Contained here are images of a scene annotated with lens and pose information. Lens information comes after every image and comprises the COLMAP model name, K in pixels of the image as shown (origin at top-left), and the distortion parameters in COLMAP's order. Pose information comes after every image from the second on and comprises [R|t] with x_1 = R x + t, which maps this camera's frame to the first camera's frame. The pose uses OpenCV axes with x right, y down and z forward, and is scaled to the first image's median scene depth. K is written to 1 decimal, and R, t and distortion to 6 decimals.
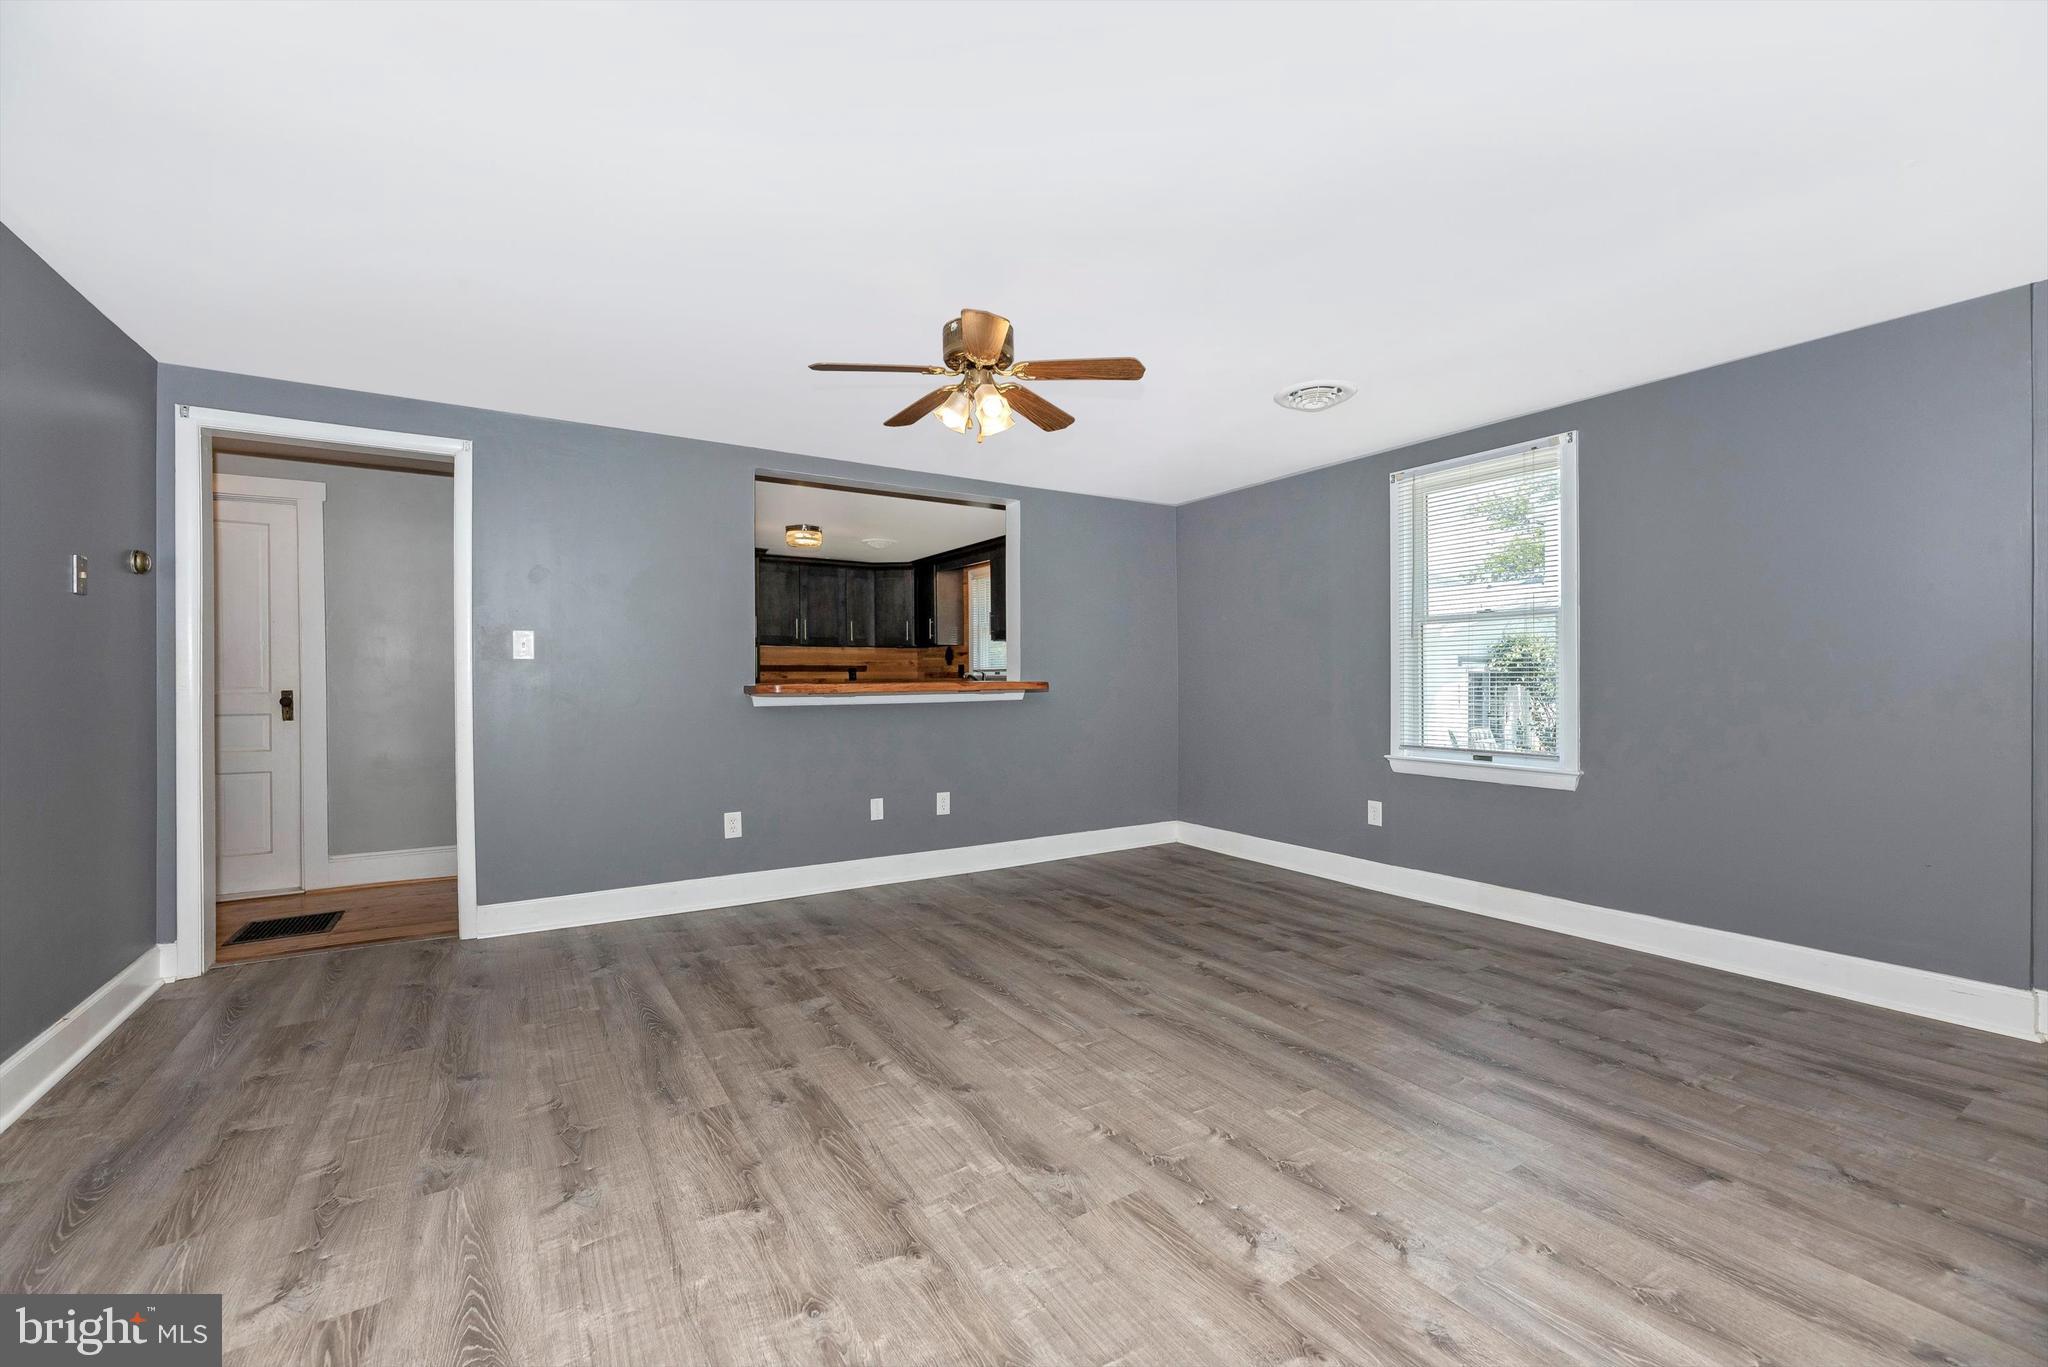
lens RADIAL K [[834.3, 0, 1024.8], [0, 834.3, 684.6], [0, 0, 1]] dist [-0.002199, -0.000040]
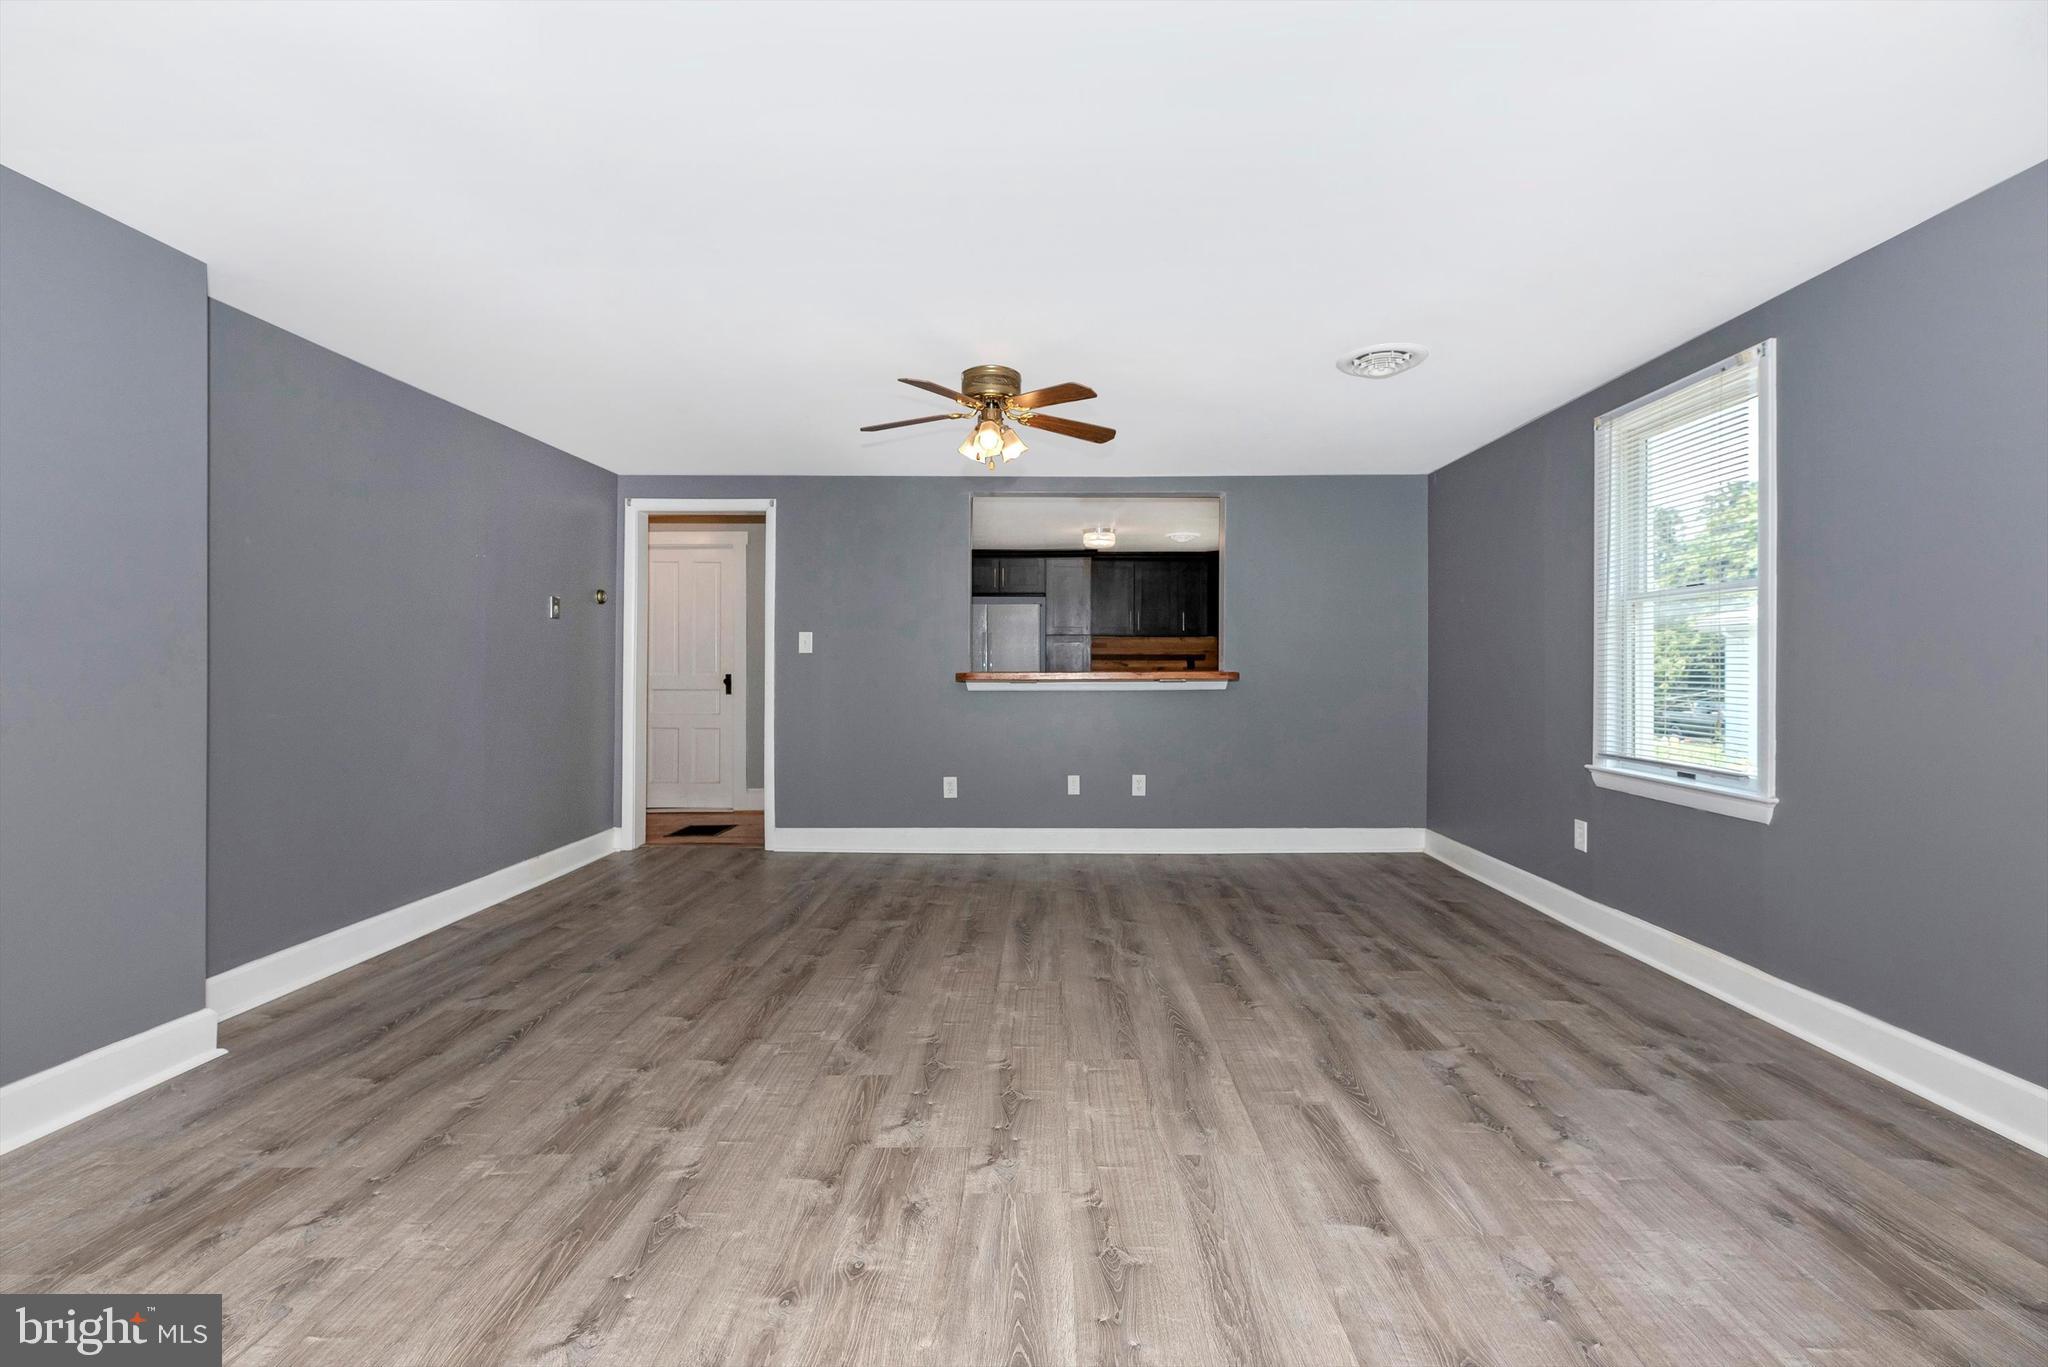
lens RADIAL K [[861.4, 0, 1051.1], [0, 861.4, 671.9], [0, 0, 1]] dist [0.003077, 0.000046]
pose [[0.848343, 0.007325, -0.529396, 0.527391], [-0.007151, 0.999972, 0.002377, -0.006010], [0.529398, 0.001769, 0.848372, 0.007688]]
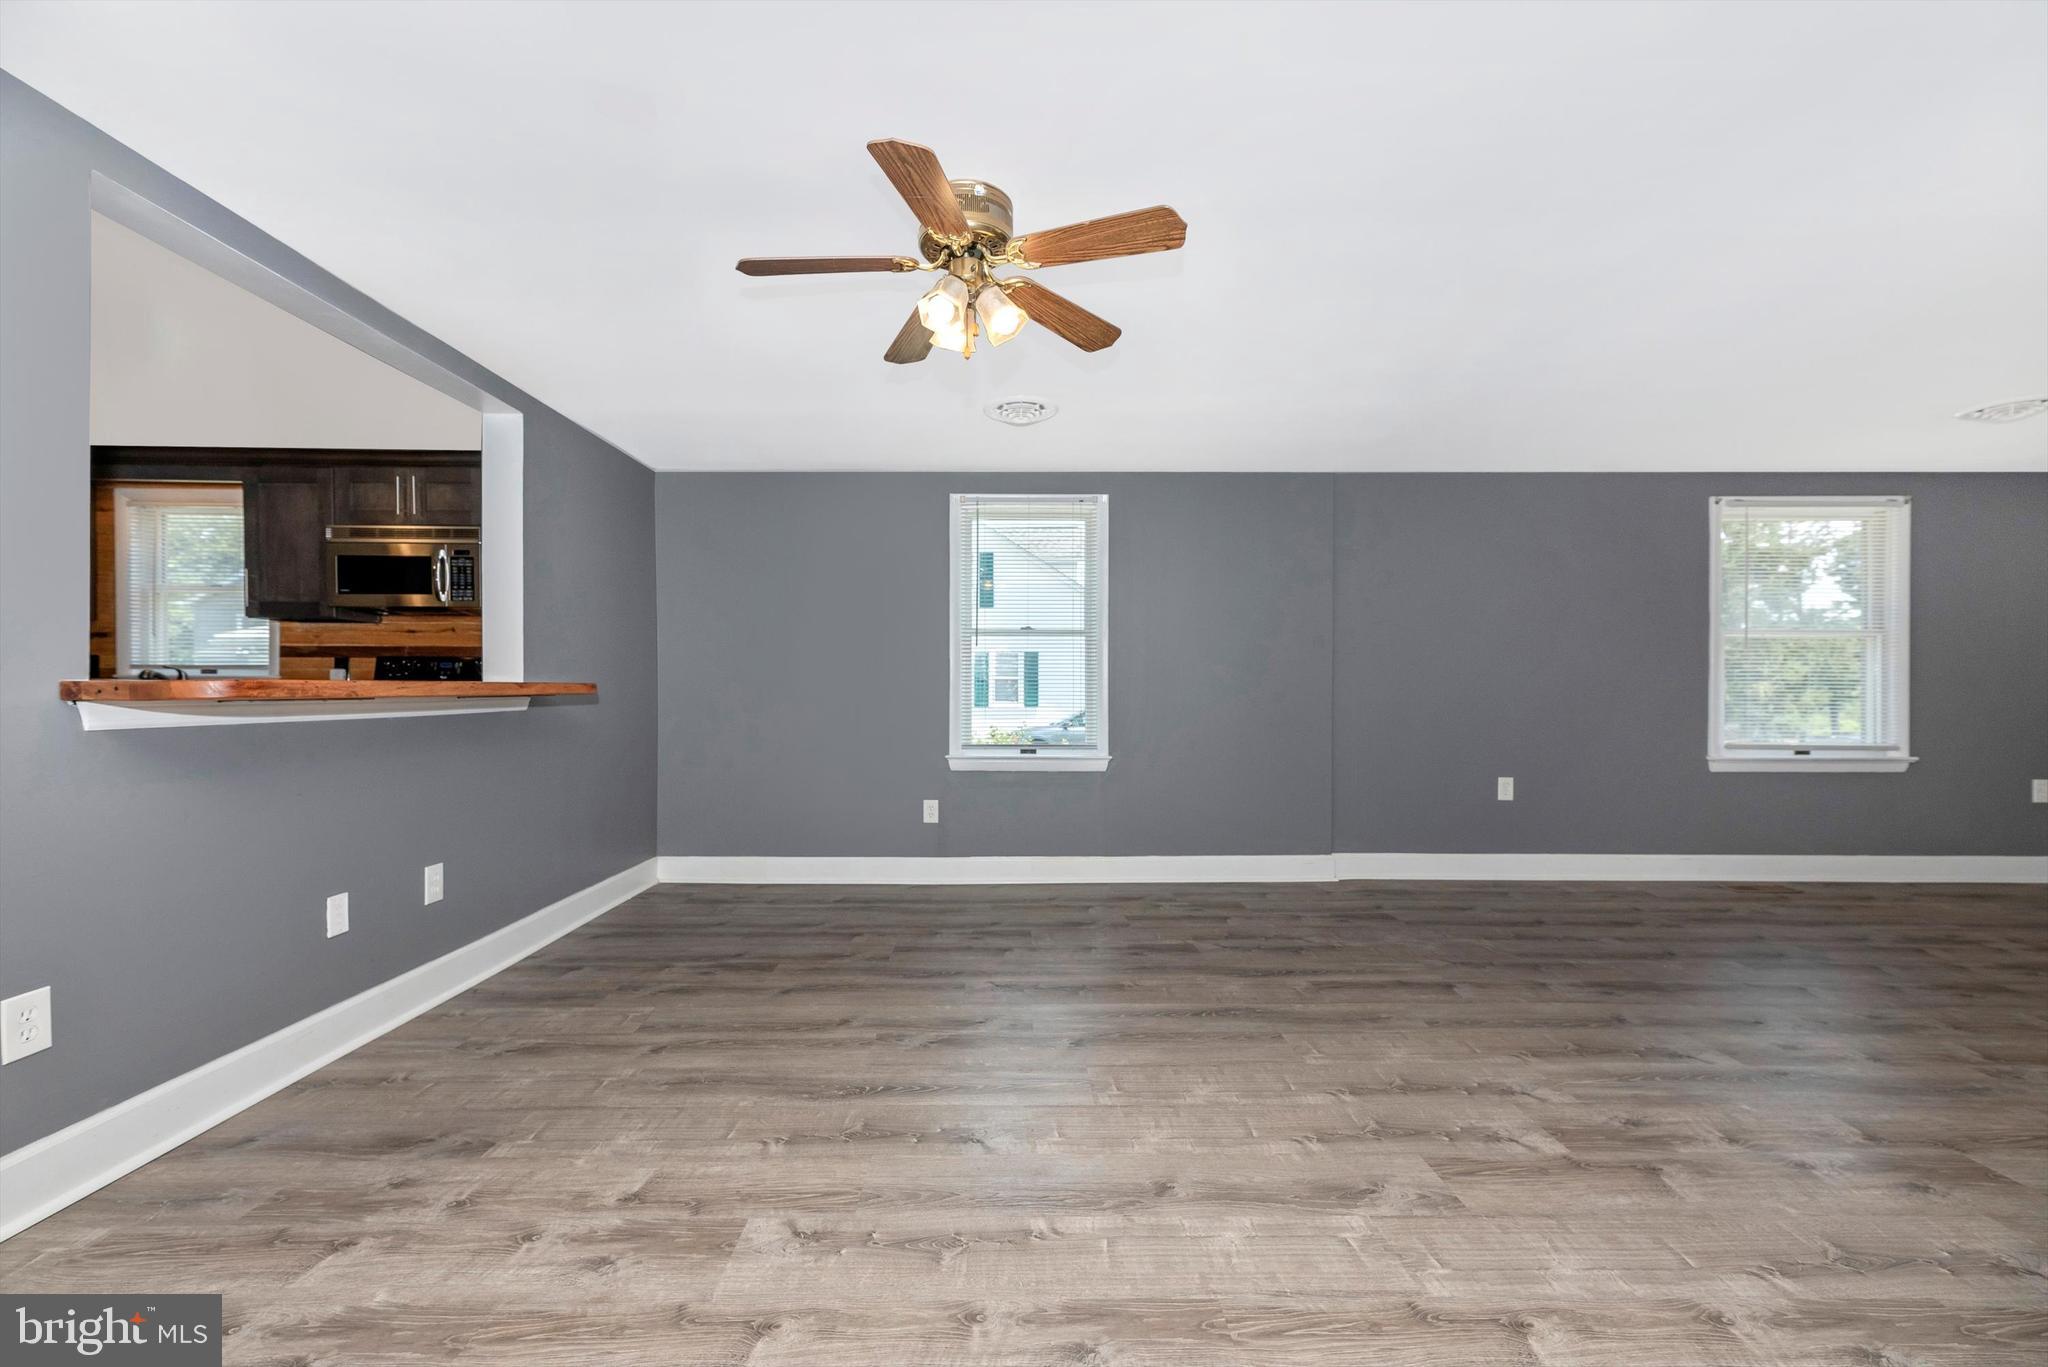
lens RADIAL K [[830.5, 0, 999.9], [0, 830.5, 689.4], [0, 0, 1]] dist [0.002707, -0.000396]
pose [[0.530022, 0.006942, 0.847955, -0.528983], [0.001951, 0.999954, -0.009405, 0.012353], [-0.847982, 0.006639, 0.529984, 0.455309]]
